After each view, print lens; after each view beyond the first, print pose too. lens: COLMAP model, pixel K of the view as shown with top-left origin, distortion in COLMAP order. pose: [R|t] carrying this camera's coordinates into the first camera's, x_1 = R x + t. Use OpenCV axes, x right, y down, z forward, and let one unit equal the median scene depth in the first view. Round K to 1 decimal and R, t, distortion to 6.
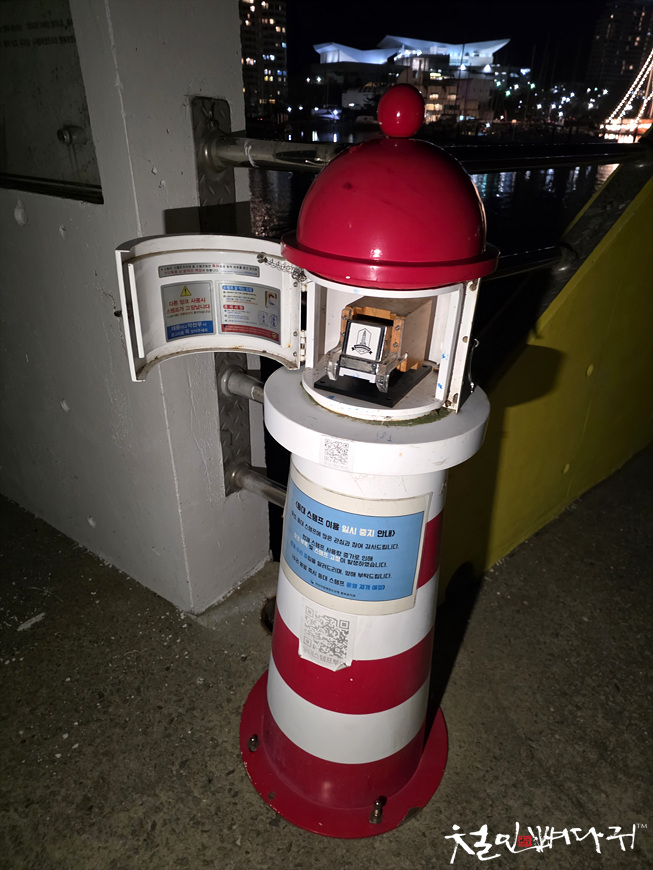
lens RADIAL K [[575.5, 0, 326.5], [0, 575.5, 435.0], [0, 0, 1]] dist [0.059772, -0.043490]
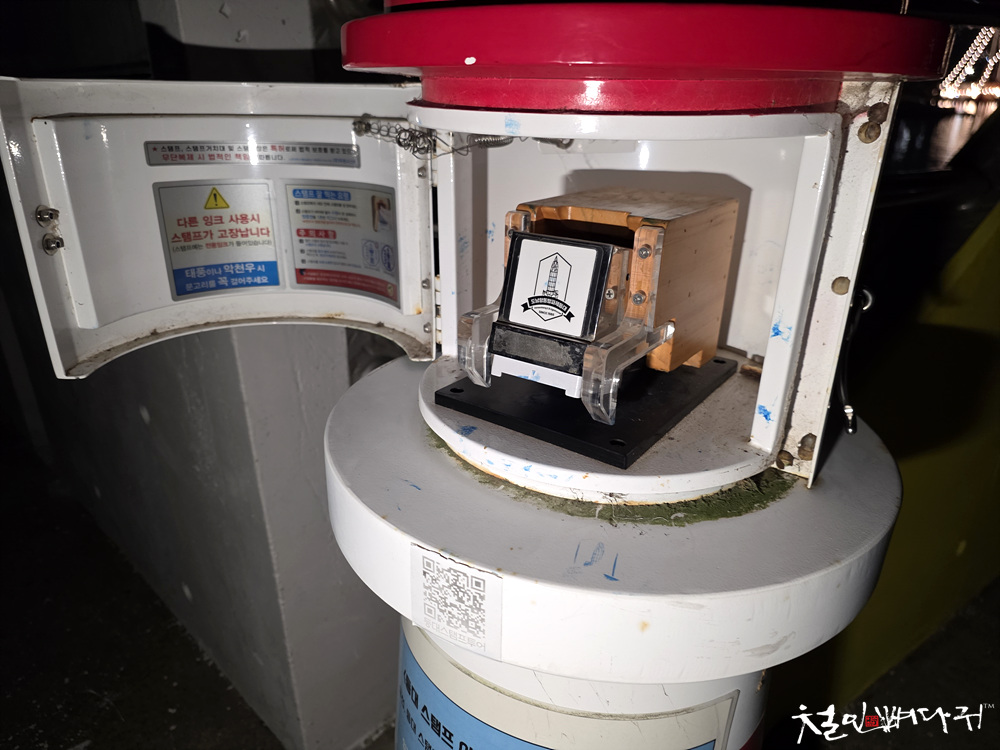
lens RADIAL K [[661.5, 0, 500.0], [0, 661.5, 375.0], [0, 0, 1]] dist [0.059772, -0.043490]
pose [[0.990052, 0.027789, -0.137932, 0.086330], [-0.042781, 0.993344, -0.106947, -0.054711], [0.134042, 0.111783, 0.984651, 0.544885]]
